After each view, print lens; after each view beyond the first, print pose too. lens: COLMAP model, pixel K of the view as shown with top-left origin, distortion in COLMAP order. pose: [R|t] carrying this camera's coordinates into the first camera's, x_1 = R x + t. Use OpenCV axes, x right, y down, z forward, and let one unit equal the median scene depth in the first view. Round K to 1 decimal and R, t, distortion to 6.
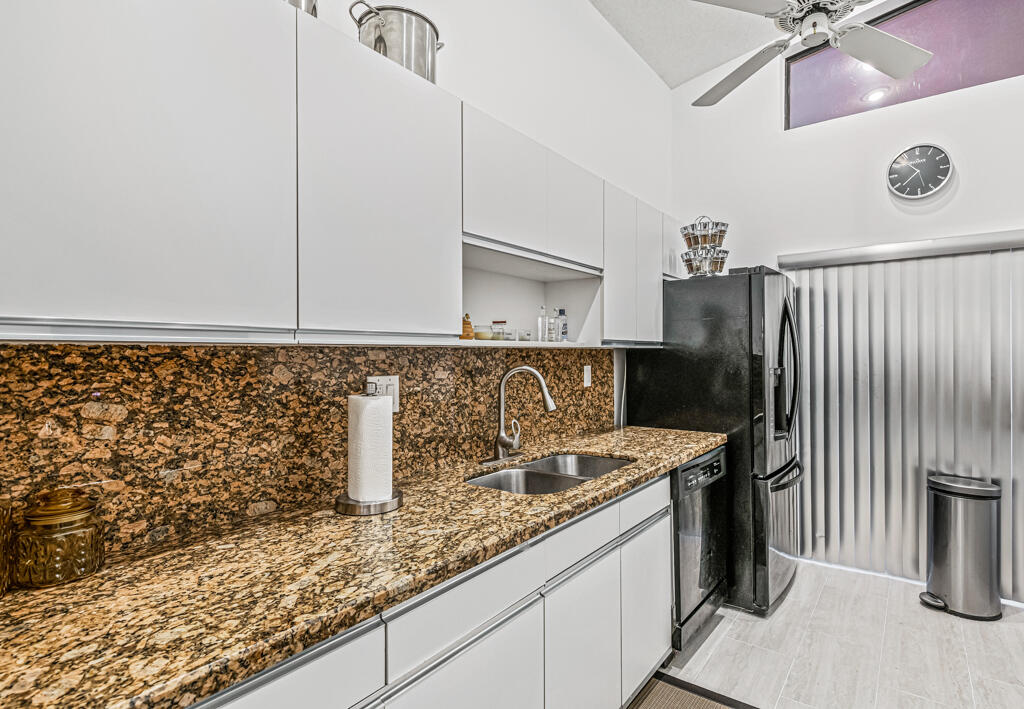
lens RADIAL K [[515.3, 0, 514.7], [0, 515.3, 353.7], [0, 0, 1]] dist [0.013961, -0.006750]
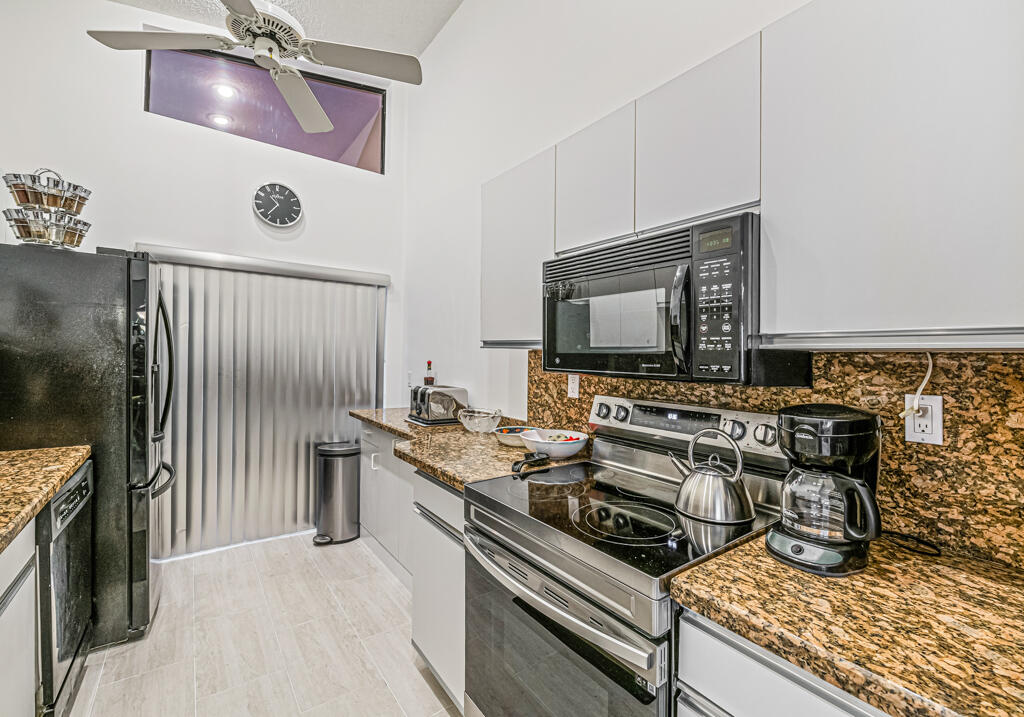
lens RADIAL K [[450.6, 0, 551.0], [0, 450.6, 354.4], [0, 0, 1]] dist [0.001132, -0.000726]
pose [[0.243731, 0.012811, 0.969758, -0.161381], [-0.020522, 0.999757, -0.008050, 0.001253], [-0.969626, -0.017939, 0.243934, 0.157433]]
